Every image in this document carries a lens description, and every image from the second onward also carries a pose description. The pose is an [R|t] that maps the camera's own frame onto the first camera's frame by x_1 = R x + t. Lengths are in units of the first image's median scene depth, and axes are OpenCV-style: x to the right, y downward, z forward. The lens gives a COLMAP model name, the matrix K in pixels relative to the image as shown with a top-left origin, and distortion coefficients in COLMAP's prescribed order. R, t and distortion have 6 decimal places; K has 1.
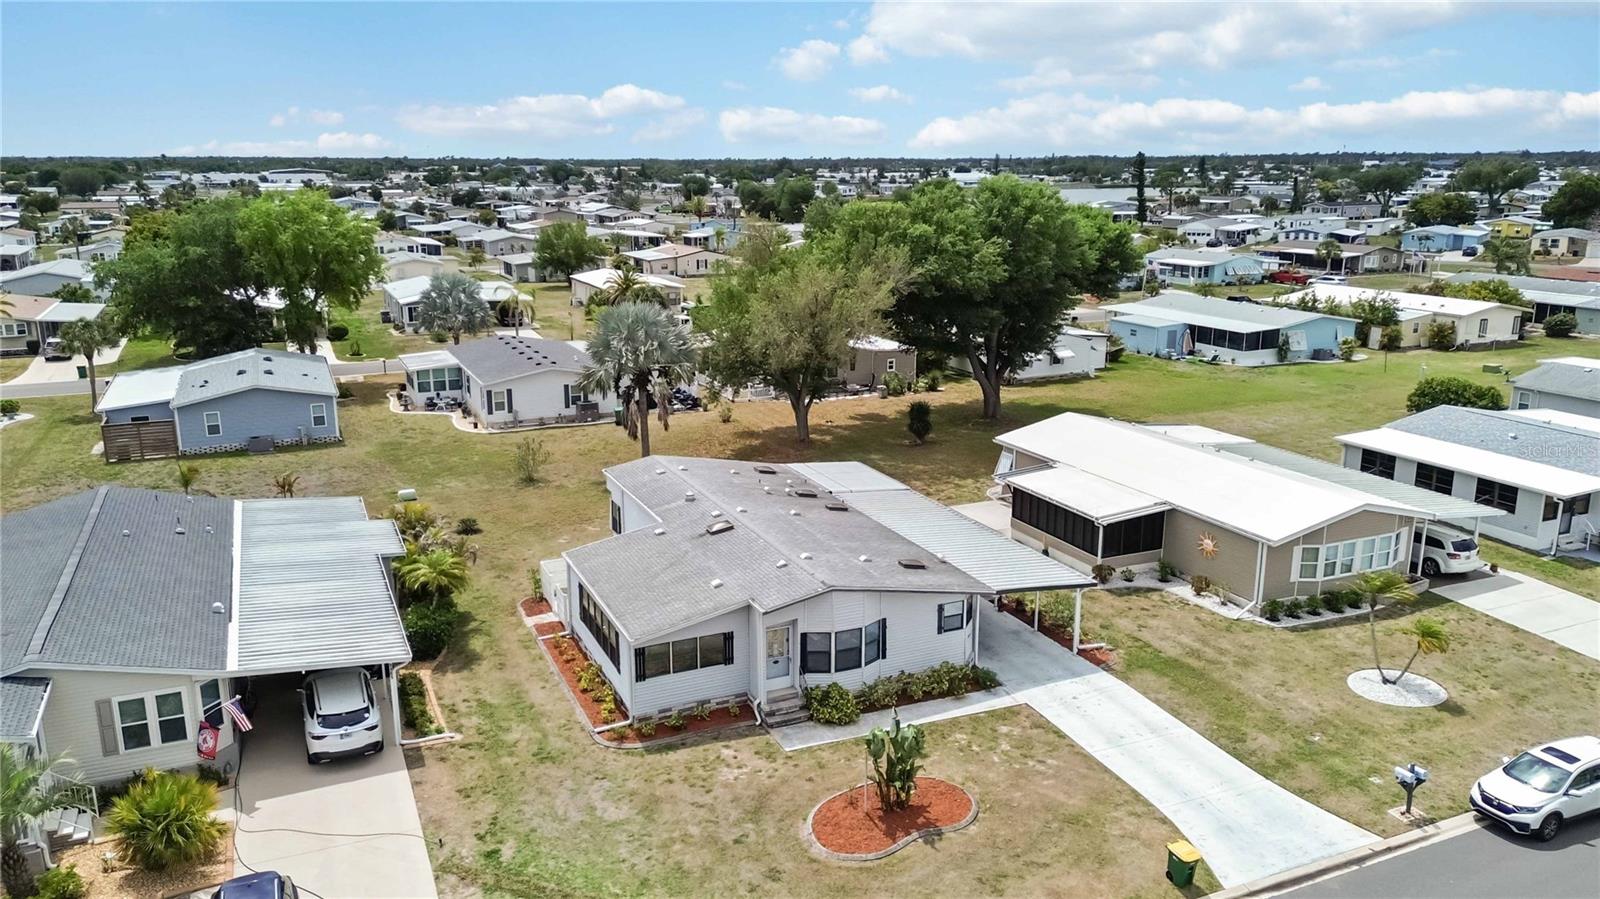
lens RADIAL K [[1172.2, 0, 795.2], [0, 1172.2, 450.1], [0, 0, 1]] dist [0.087009, -0.101875]
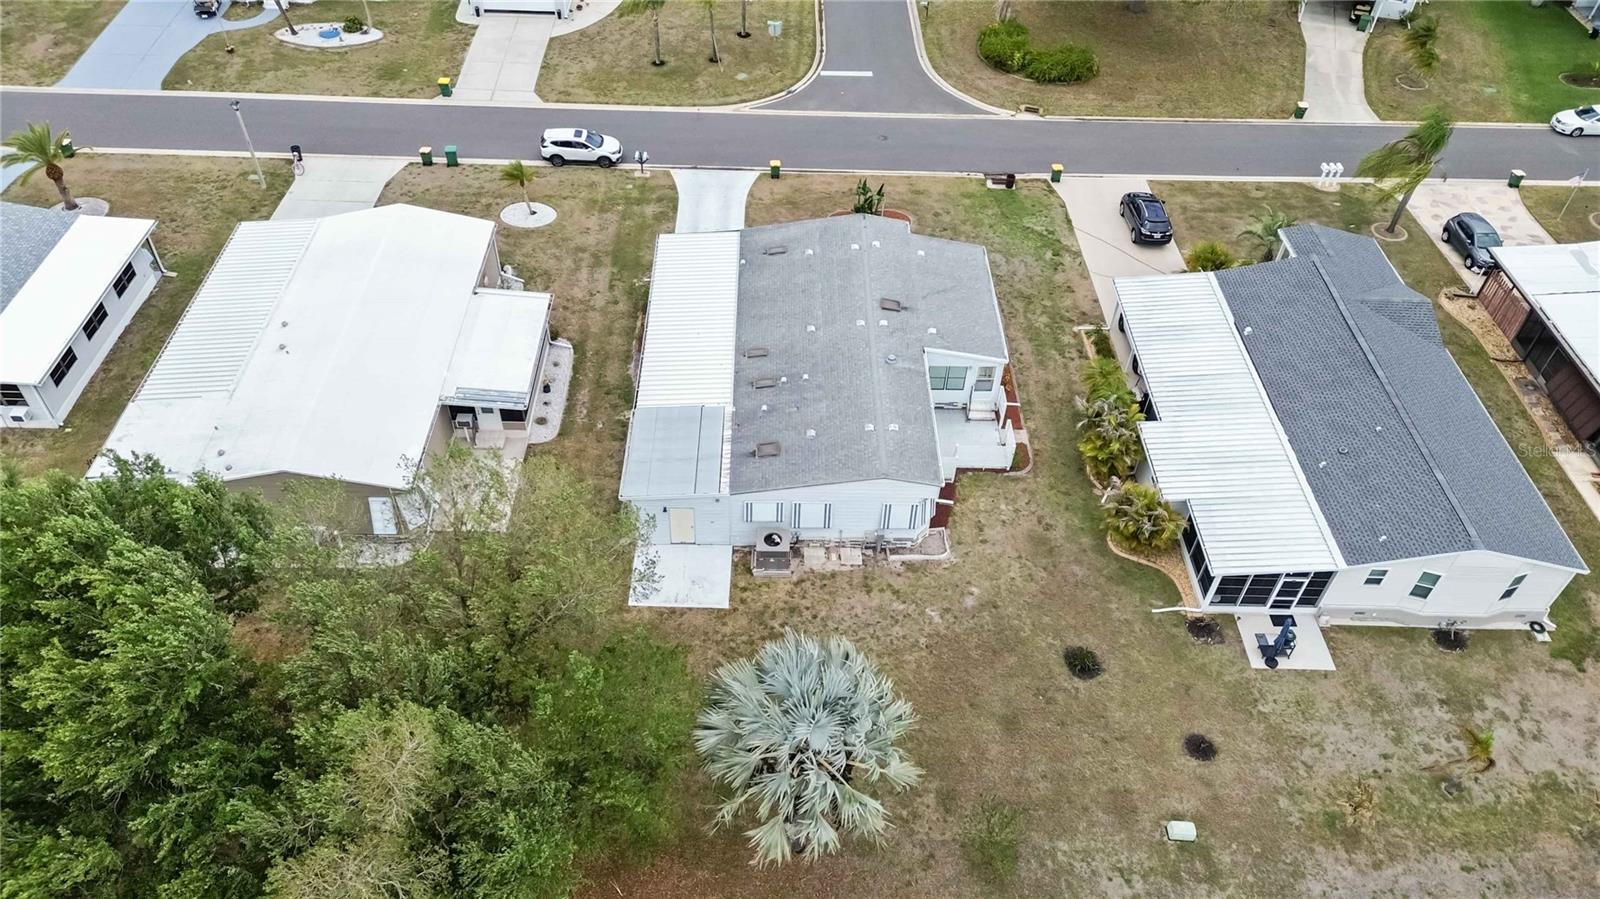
lens RADIAL K [[1126.5, 0, 794.3], [0, 1126.5, 451.9], [0, 0, 1]] dist [0.081839, -0.084415]
pose [[-0.914837, -0.302177, 0.267884, -0.372729], [0.069355, 0.535943, 0.841401, -0.954825], [-0.397822, 0.788324, -0.469343, 1.892143]]
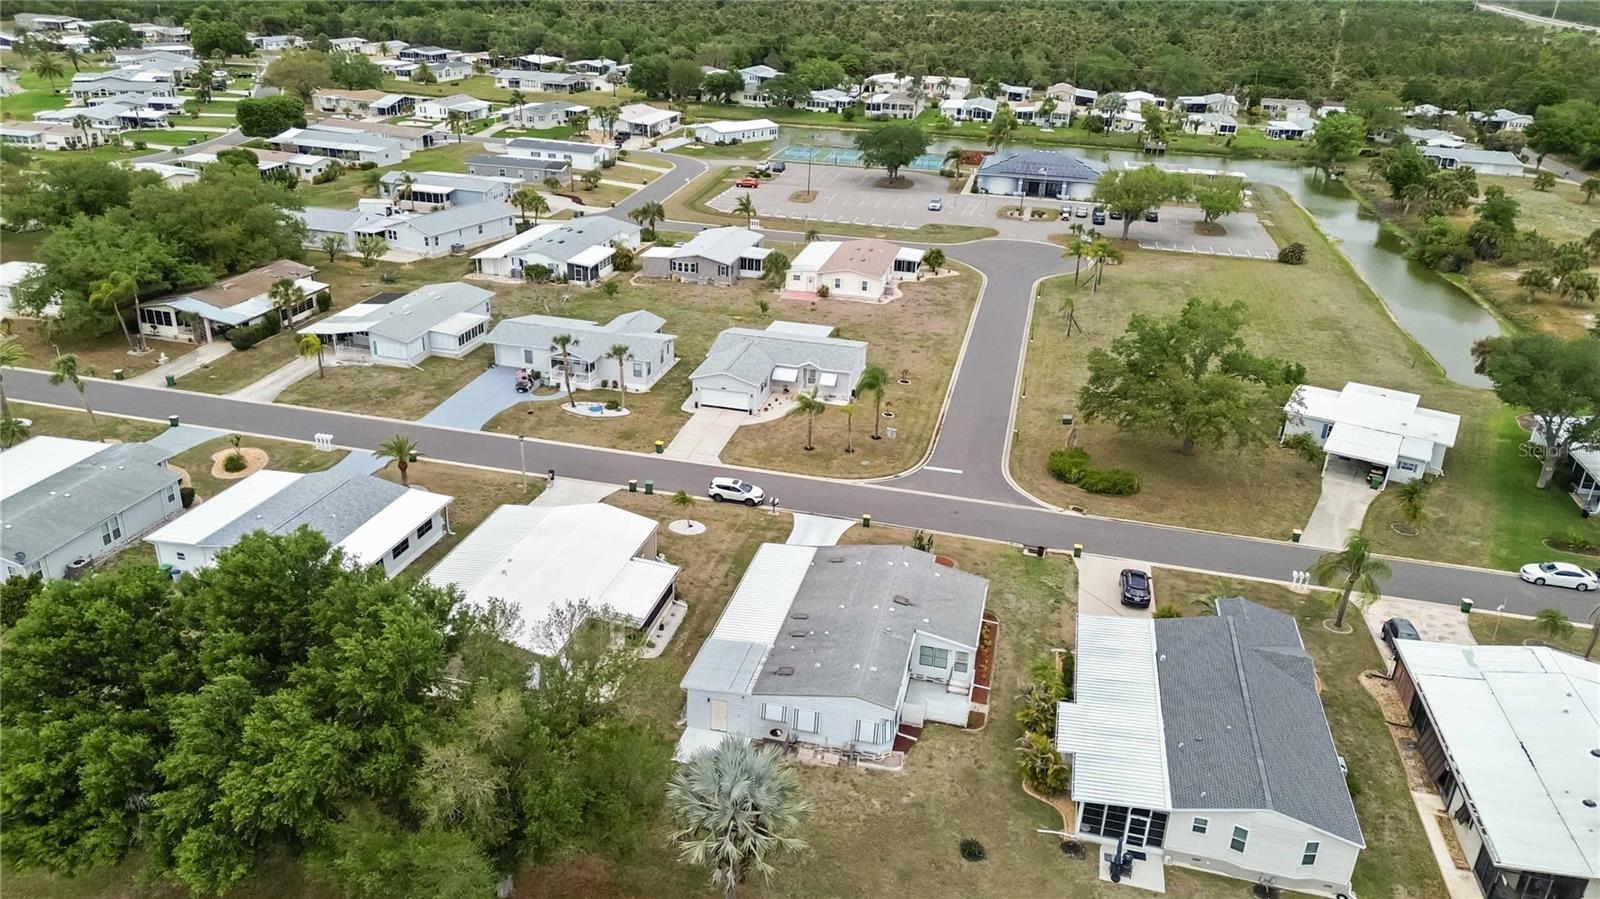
lens RADIAL K [[1126.5, 0, 794.3], [0, 1126.5, 451.9], [0, 0, 1]] dist [0.081839, -0.084415]
pose [[-0.790562, -0.274356, 0.547485, -0.890391], [0.111798, 0.814341, 0.569517, -1.221077], [-0.602090, 0.511446, -0.613115, 2.224761]]
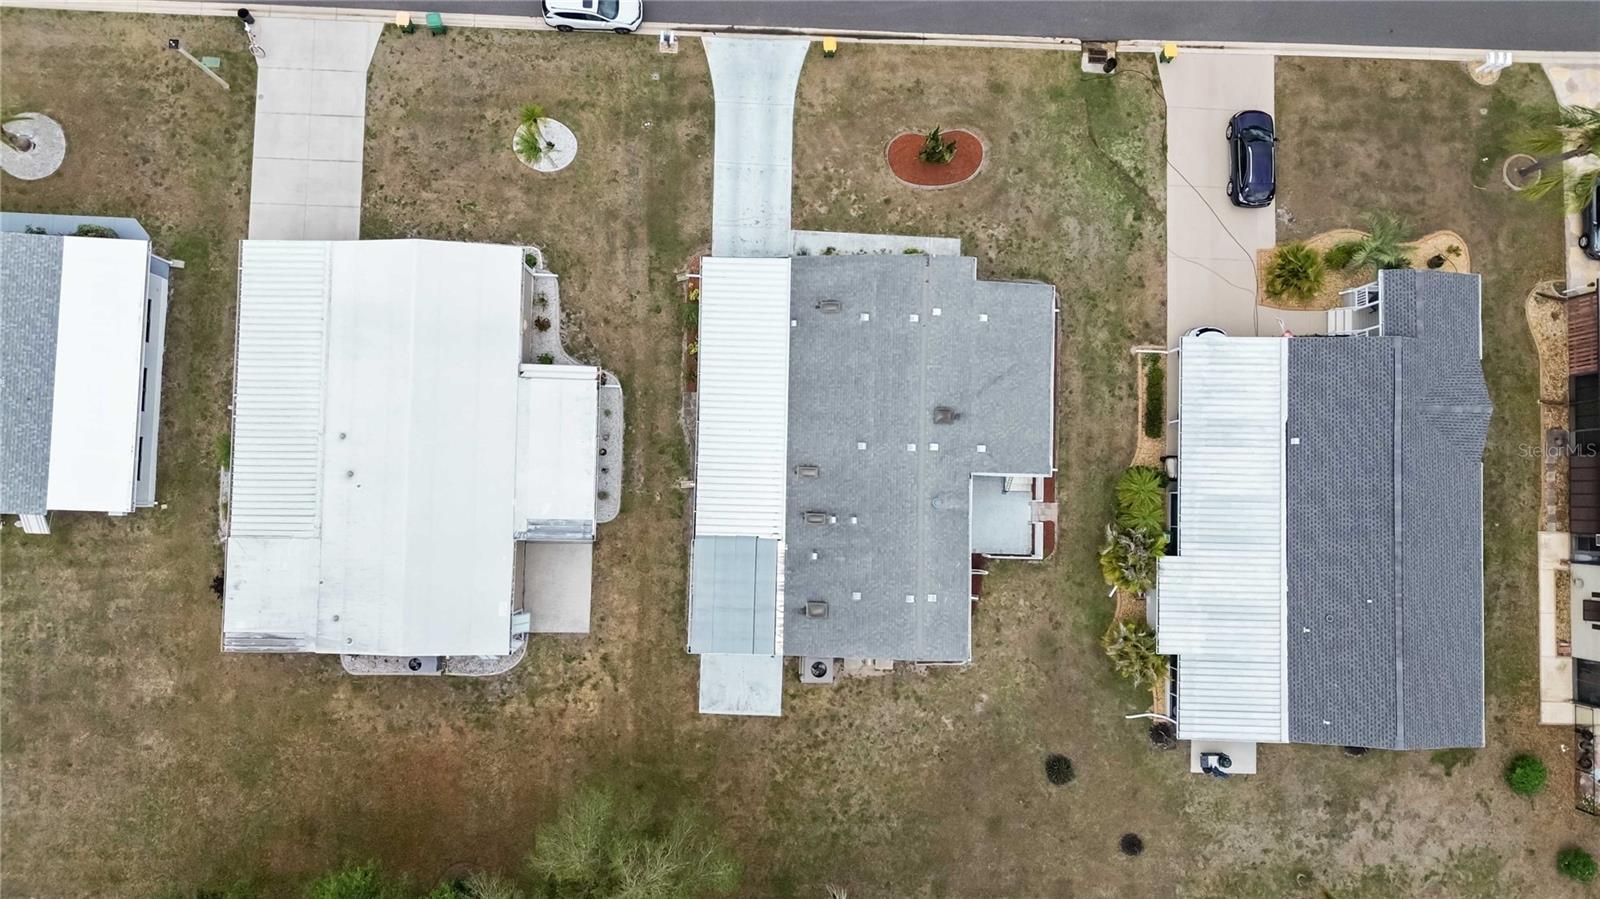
lens RADIAL K [[1124.5, 0, 795.4], [0, 1124.5, 453.3], [0, 0, 1]] dist [0.088564, -0.096490]
pose [[-0.902612, -0.430166, -0.015778, 0.087740], [0.064045, -0.170450, 0.983283, -1.233391], [-0.425664, 0.886512, 0.181400, 0.966119]]
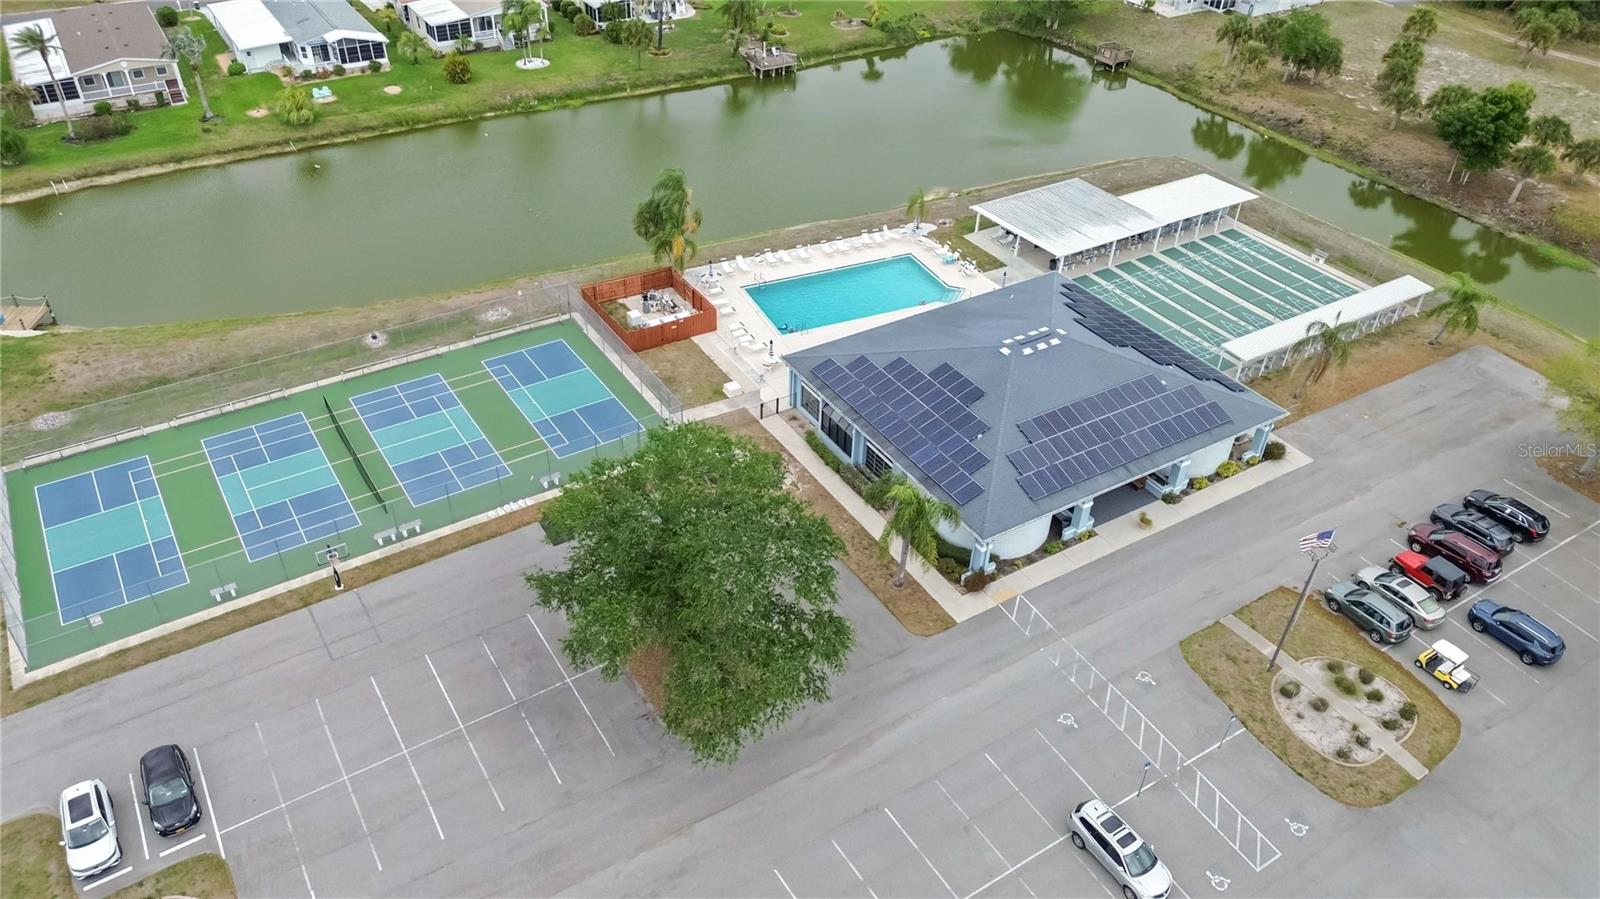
lens RADIAL K [[1126.5, 0, 794.3], [0, 1126.5, 451.9], [0, 0, 1]] dist [0.081839, -0.084415]
pose [[-0.991537, 0.057318, -0.116485, 2.320100], [-0.055353, 0.624962, 0.778690, -0.373367], [0.117432, 0.778548, -0.616501, -1.615648]]
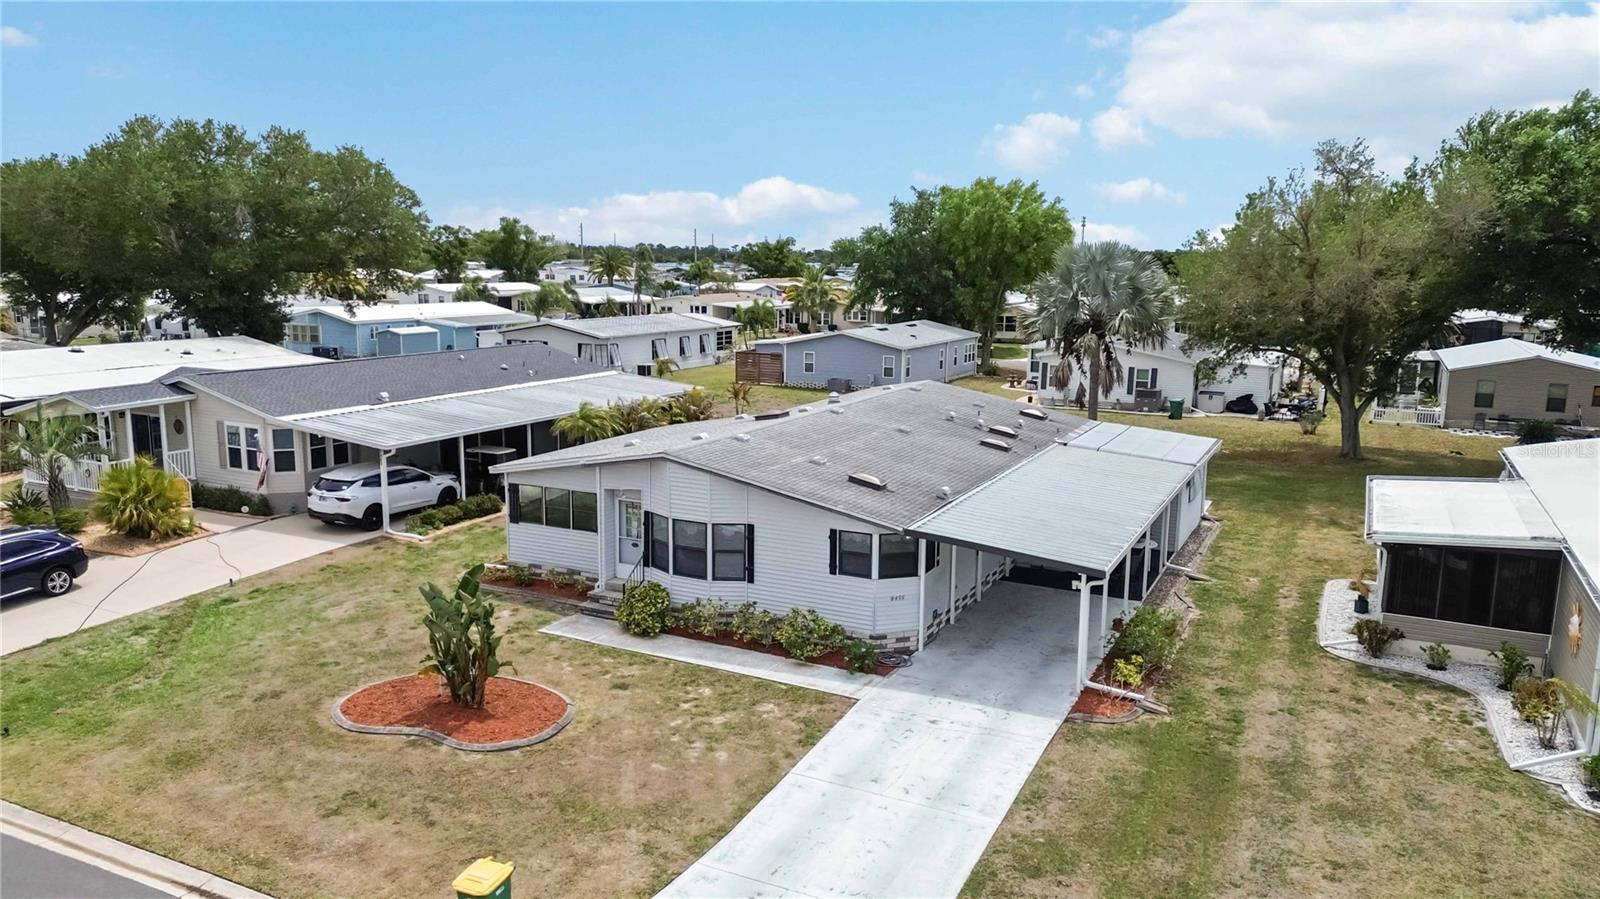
lens RADIAL K [[1126.5, 0, 794.3], [0, 1126.5, 451.9], [0, 0, 1]] dist [0.081839, -0.084415]
pose [[0.630877, 0.143108, -0.762571, 0.596570], [-0.199531, 0.979711, 0.018786, 0.079753], [0.749788, 0.140305, 0.646632, 0.555784]]
